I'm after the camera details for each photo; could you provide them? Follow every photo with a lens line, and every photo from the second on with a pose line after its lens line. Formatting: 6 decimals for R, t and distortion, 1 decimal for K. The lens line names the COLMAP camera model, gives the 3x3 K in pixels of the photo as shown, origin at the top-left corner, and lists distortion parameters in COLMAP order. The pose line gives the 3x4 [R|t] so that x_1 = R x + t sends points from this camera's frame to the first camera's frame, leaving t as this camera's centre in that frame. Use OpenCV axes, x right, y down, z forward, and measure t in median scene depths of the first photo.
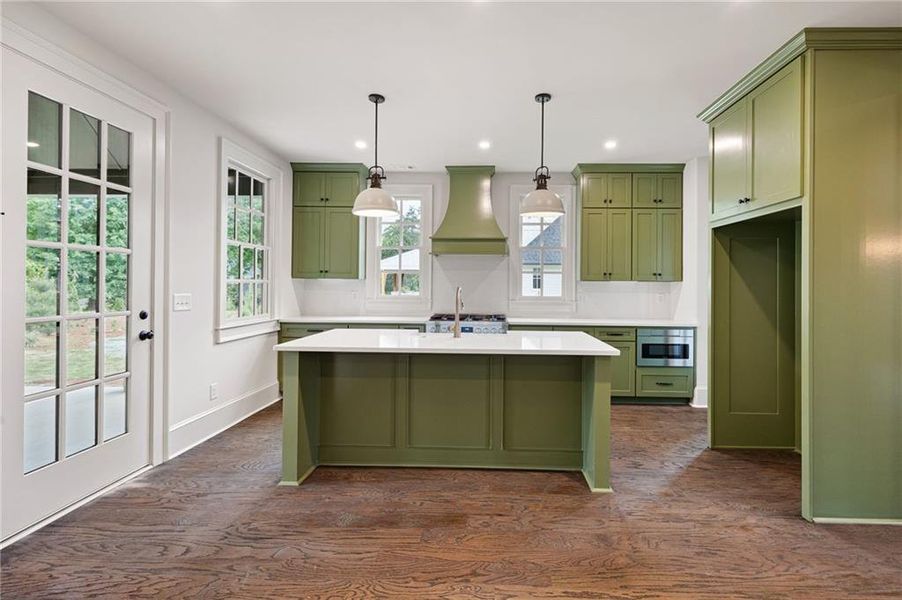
lens RADIAL K [[400.7, 0, 479.4], [0, 400.7, 283.2], [0, 0, 1]] dist [0.002503, 0.000257]
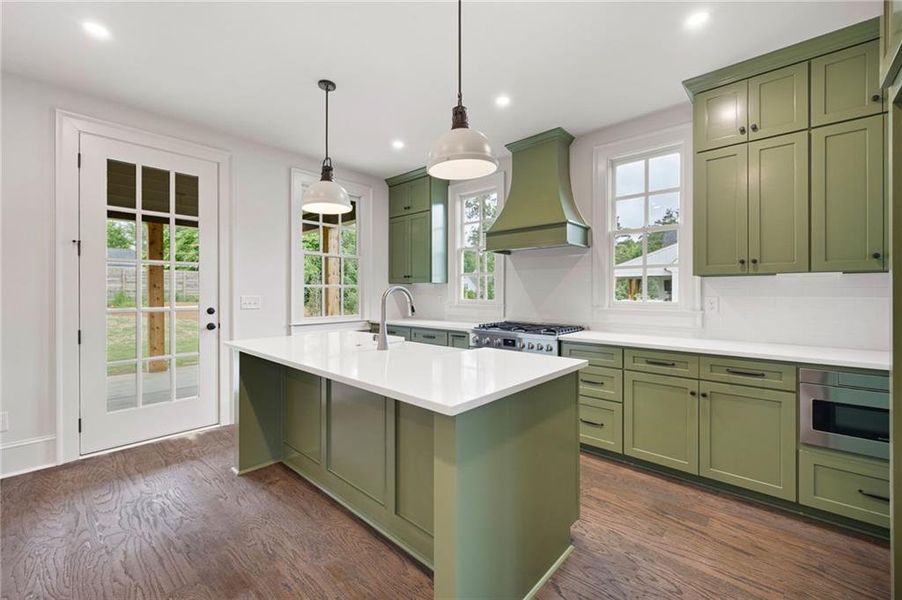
lens RADIAL K [[369.2, 0, 454.6], [0, 369.2, 291.6], [0, 0, 1]] dist [-0.000304, 0.000270]
pose [[0.757931, -0.010126, -0.652256, 0.377728], [0.009681, 0.999944, -0.004275, 0.018339], [0.652263, -0.003074, 0.757987, 0.387571]]
